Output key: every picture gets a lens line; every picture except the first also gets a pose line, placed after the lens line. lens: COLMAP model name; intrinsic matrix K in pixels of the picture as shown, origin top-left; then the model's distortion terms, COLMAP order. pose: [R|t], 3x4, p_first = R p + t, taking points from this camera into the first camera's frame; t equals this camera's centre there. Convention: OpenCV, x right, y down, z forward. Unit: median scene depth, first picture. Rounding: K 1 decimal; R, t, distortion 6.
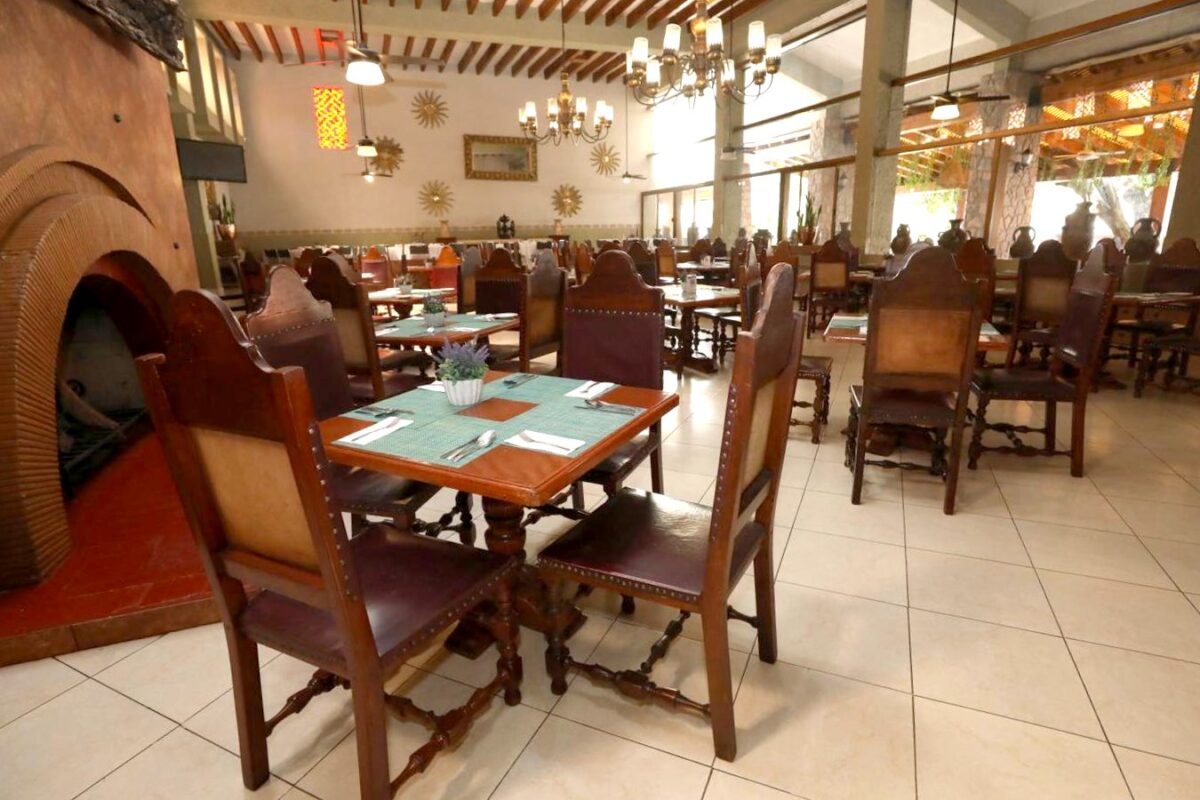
lens RADIAL K [[602.7, 0, 604.8], [0, 602.7, 398.7], [0, 0, 1]] dist [-0.043459, 0.011712]
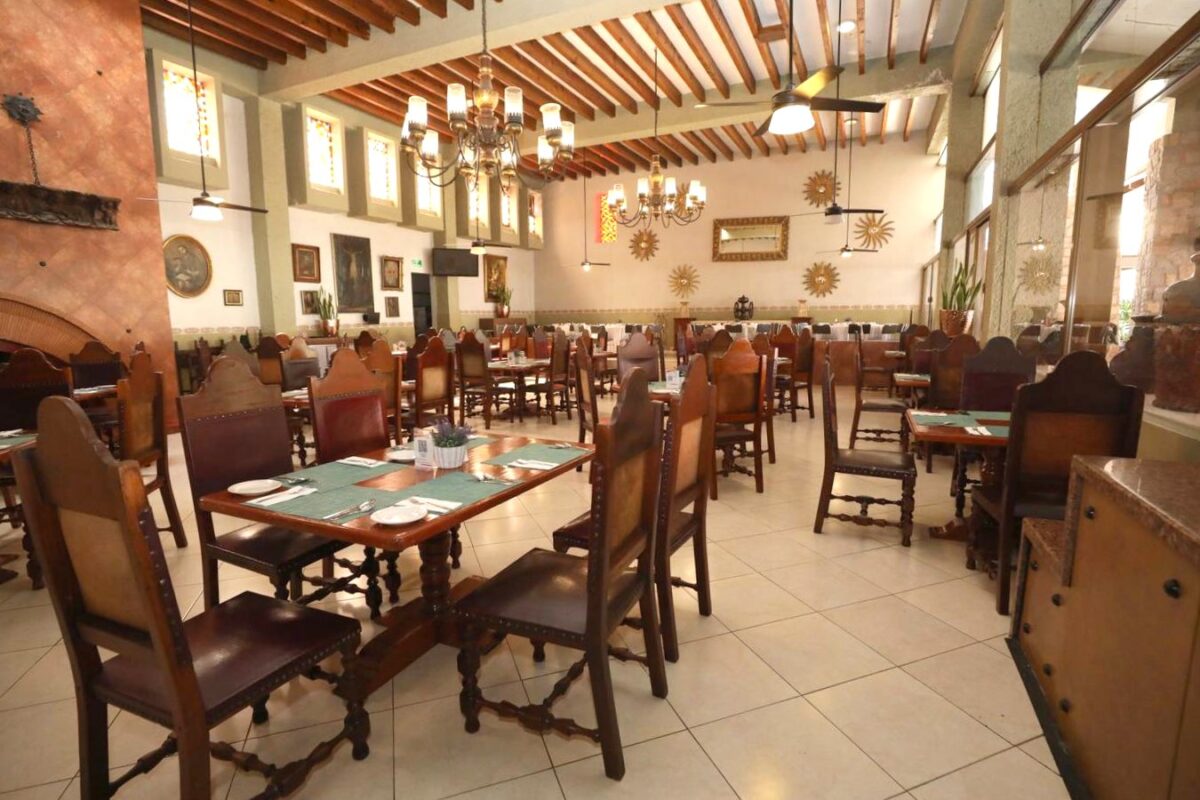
lens RADIAL K [[572.2, 0, 600.0], [0, 572.2, 400.0], [0, 0, 1]] dist [-0.046048, 0.014121]
pose [[0.701739, 0.111681, -0.703627, 0.428097], [-0.187730, 0.981719, -0.031405, -0.087911], [0.687256, 0.154130, 0.709876, 0.271162]]
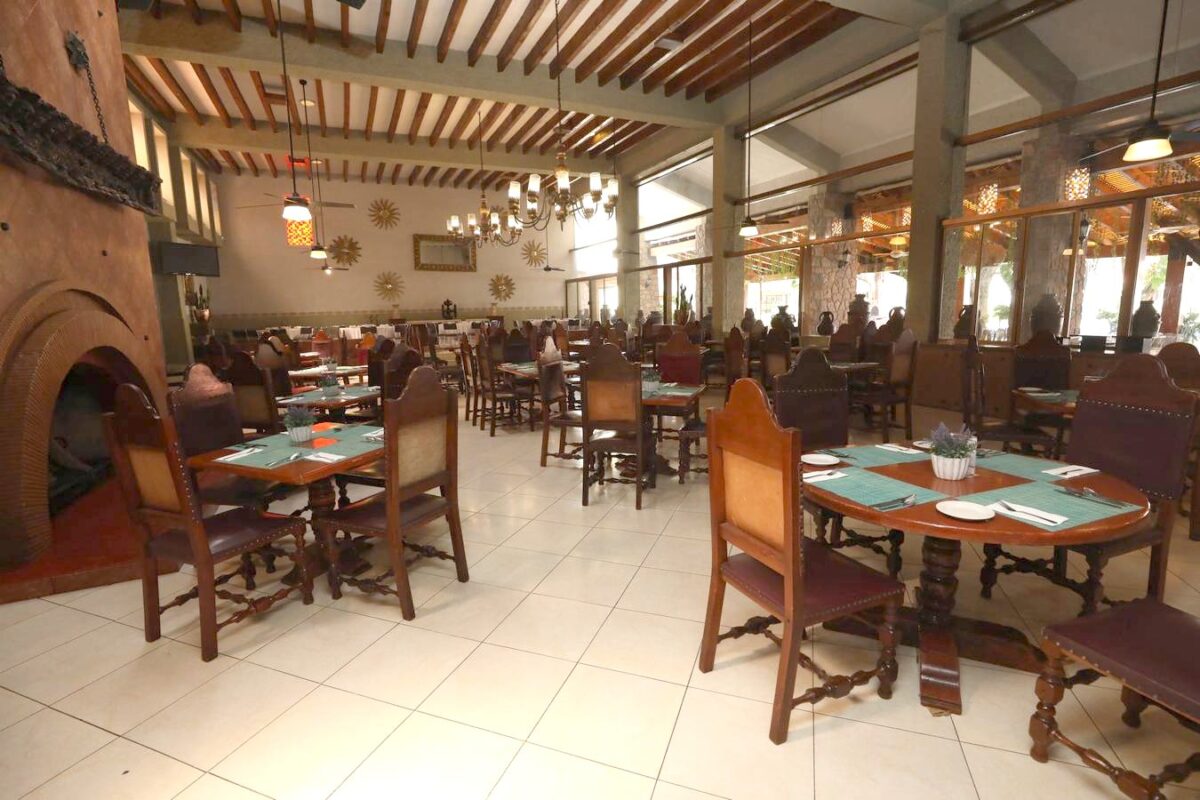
lens RADIAL K [[544.3, 0, 602.1], [0, 544.3, 400.1], [0, 0, 1]] dist [-0.043712, 0.012163]
pose [[0.997273, -0.015575, 0.072141, 0.072451], [0.022852, 0.994606, -0.101180, 0.009269], [-0.070176, 0.102553, 0.992249, -0.085132]]
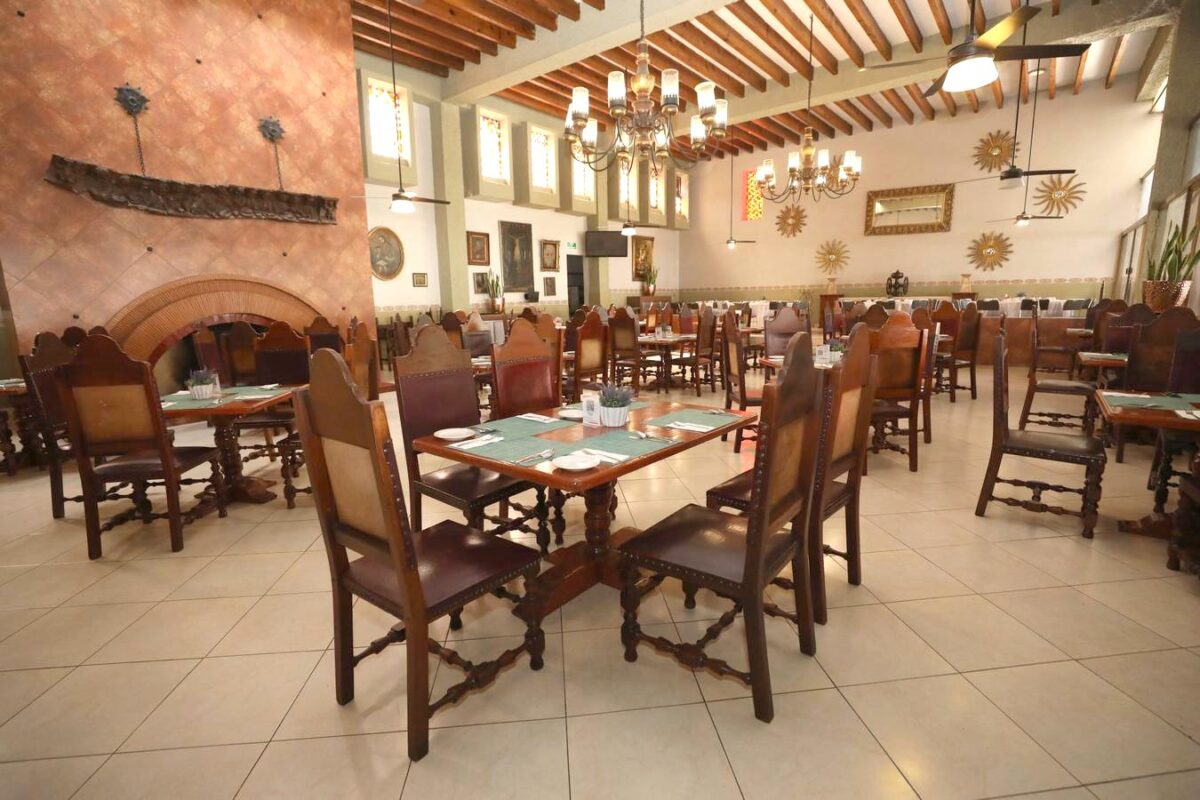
lens RADIAL K [[544.3, 0, 602.1], [0, 544.3, 400.1], [0, 0, 1]] dist [-0.043712, 0.012163]
pose [[0.507069, 0.164307, -0.846099, 0.427138], [-0.212885, 0.975122, 0.061780, -0.083696], [0.835201, 0.148795, 0.529433, 0.265239]]
